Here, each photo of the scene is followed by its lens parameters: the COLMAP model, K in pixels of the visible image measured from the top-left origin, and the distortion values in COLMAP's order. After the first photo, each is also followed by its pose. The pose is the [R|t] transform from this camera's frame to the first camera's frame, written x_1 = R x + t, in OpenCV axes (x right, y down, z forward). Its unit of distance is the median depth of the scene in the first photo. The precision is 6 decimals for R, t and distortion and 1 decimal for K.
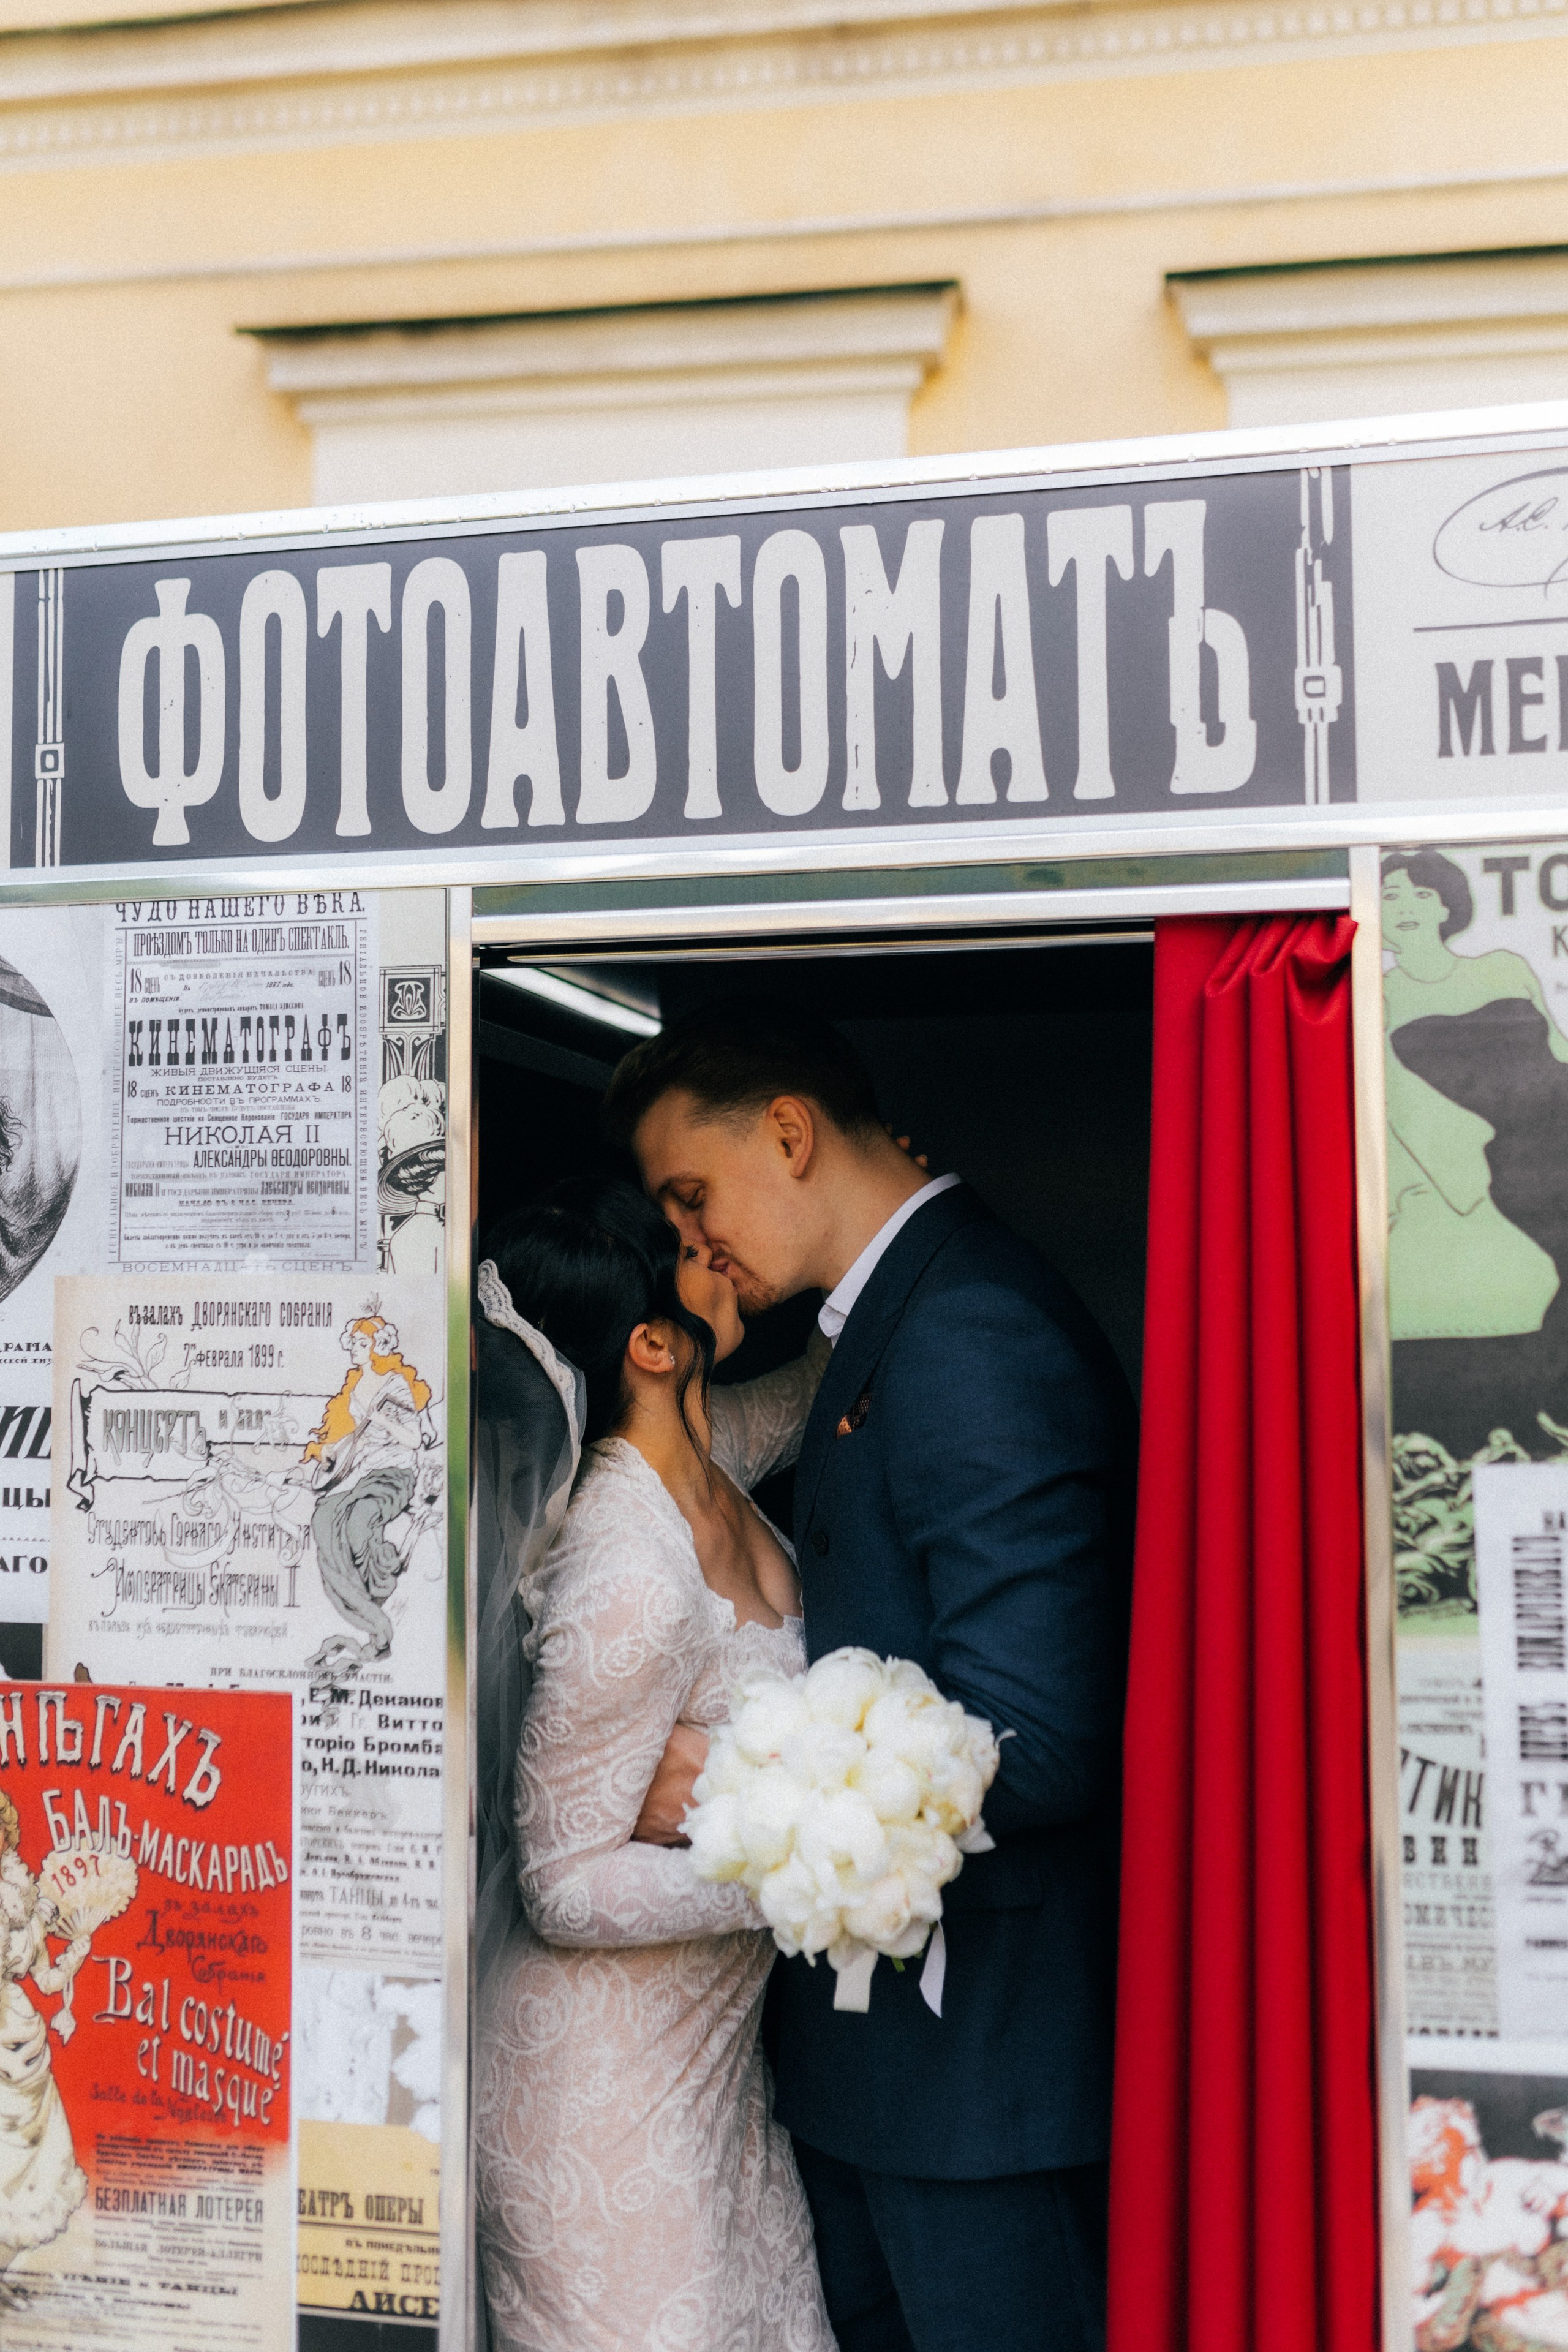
lens RADIAL K [[2187.0, 0, 801.0], [0, 2187.0, 1157.5], [0, 0, 1]] dist [0.000659, 0.007978]
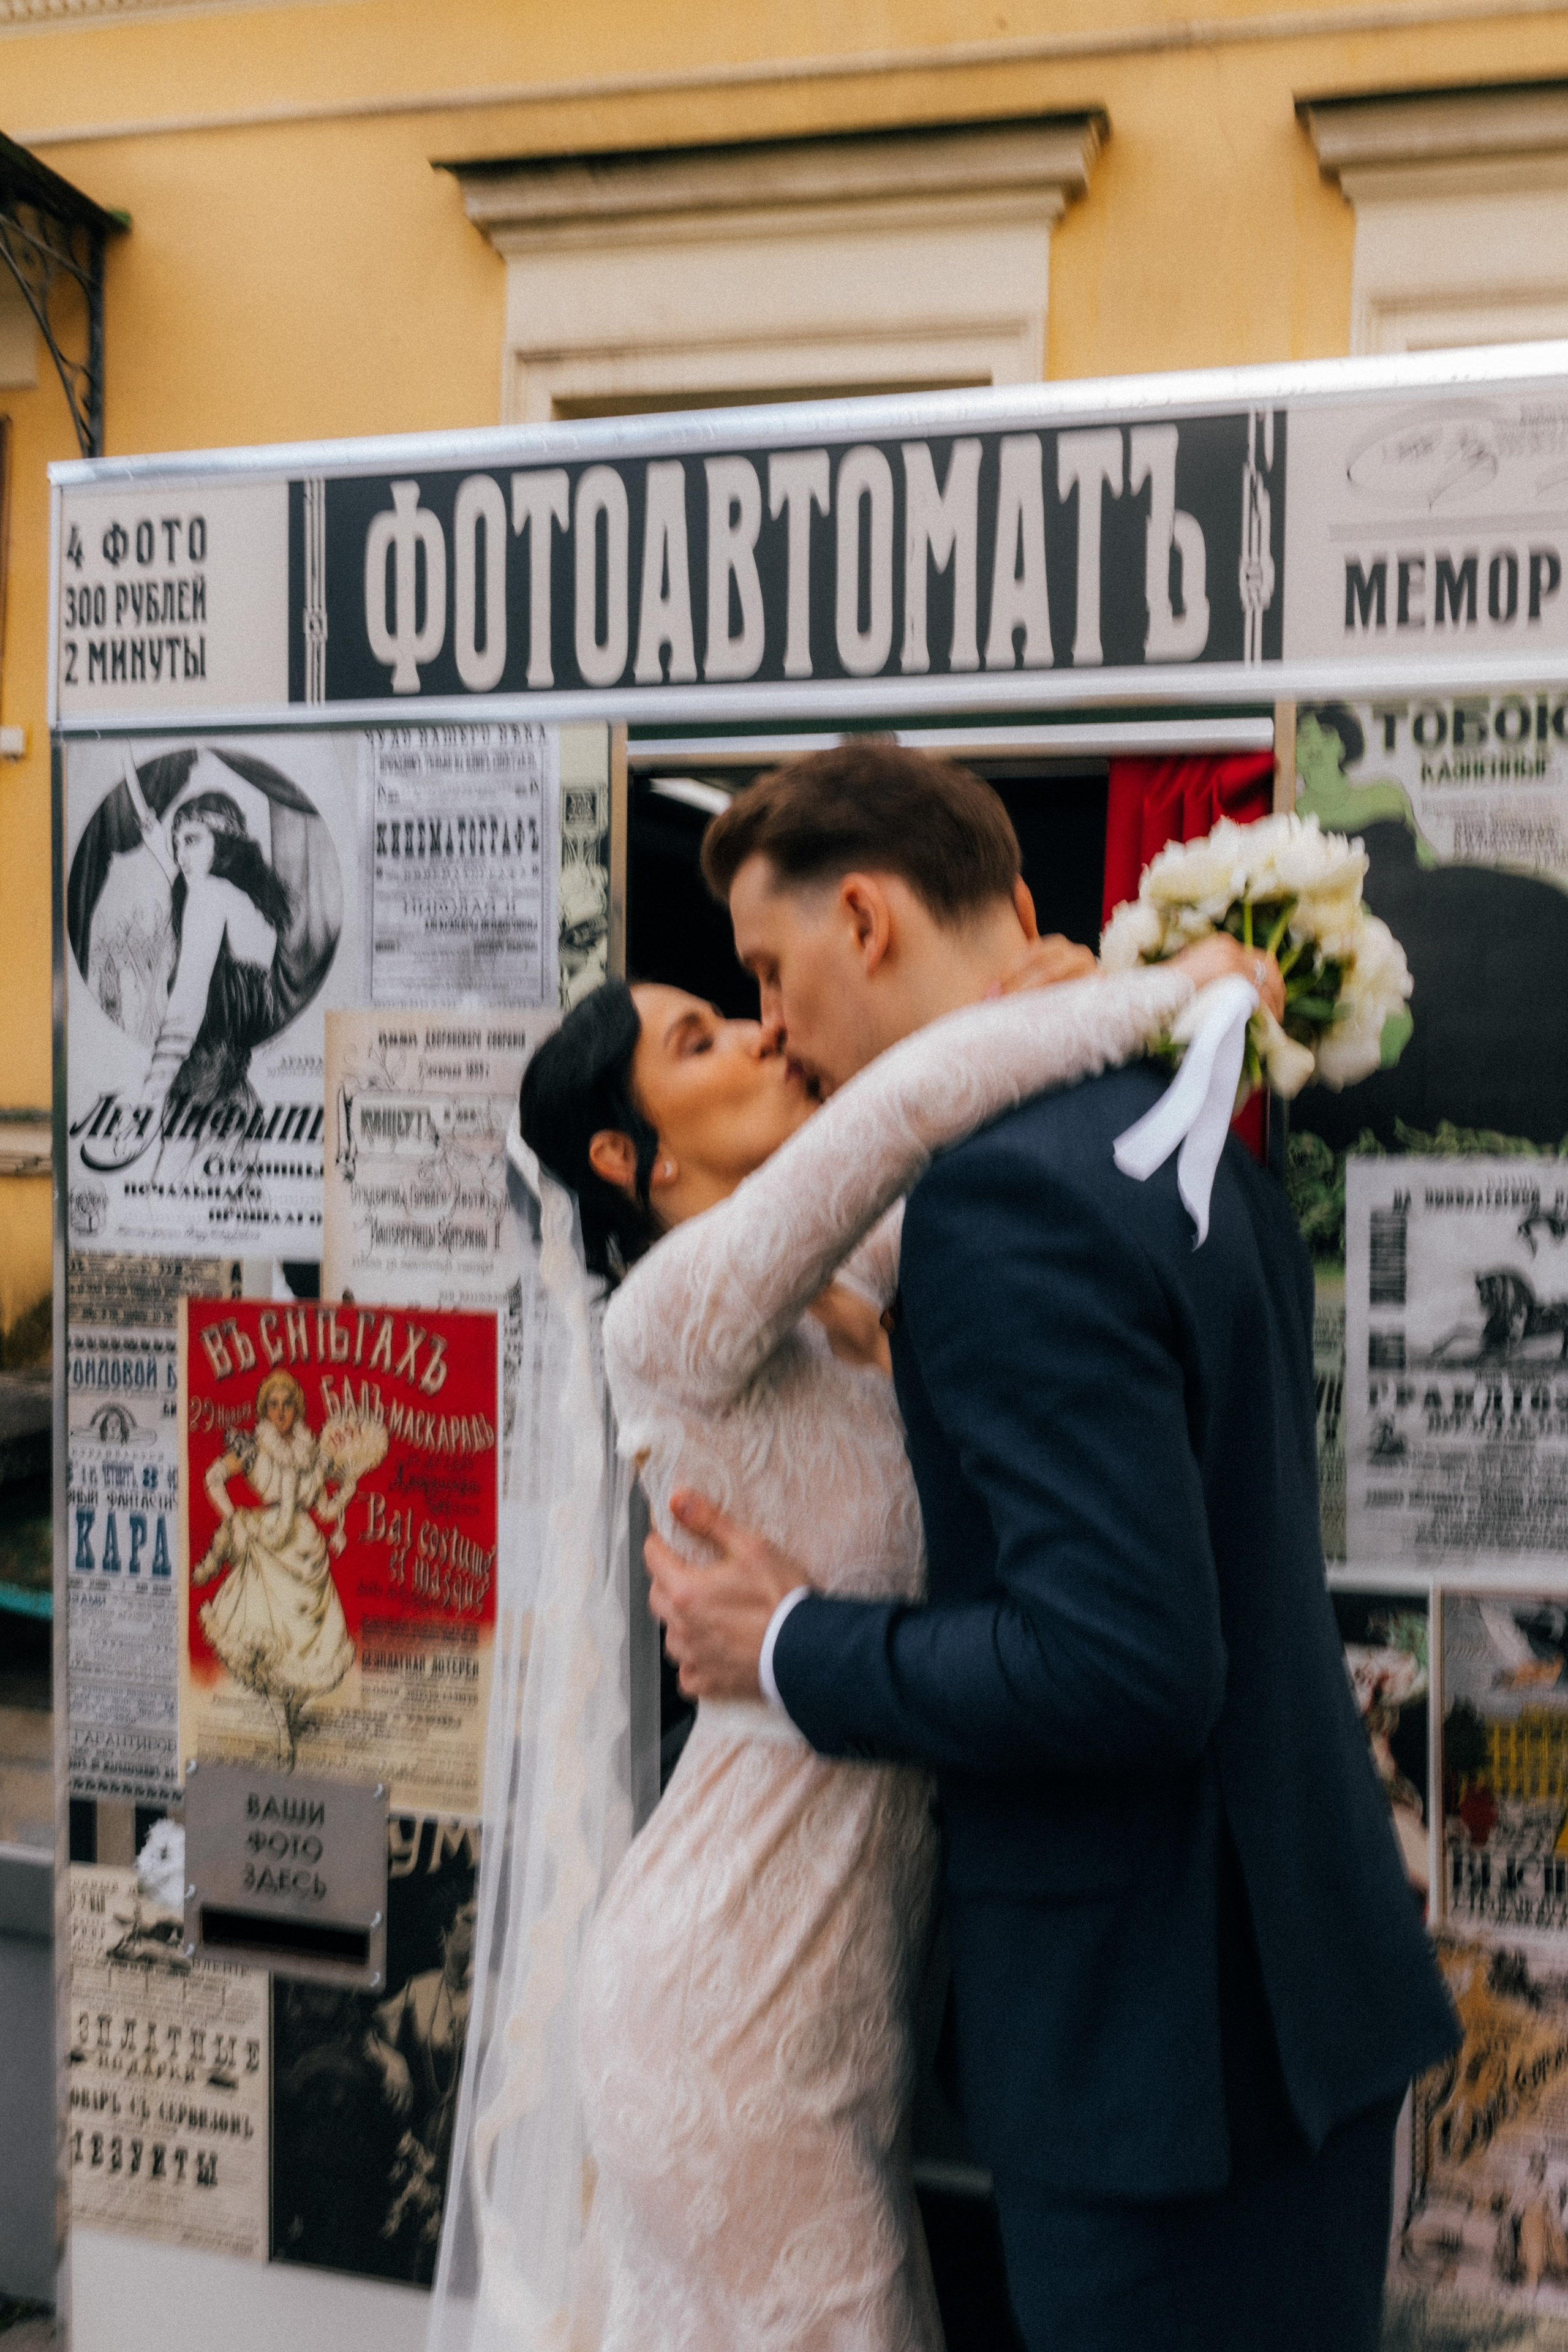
lens RADIAL K [[2187.0, 0, 801.0], [0, 2187.0, 1157.5], [0, 0, 1]] dist [0.000659, 0.007978]
pose [[0.996370, 0.019790, -0.082794, 0.071812], [-0.011398, 0.994858, 0.100638, 0.004984], [0.084360, -0.099329, 0.991472, -0.346553]]
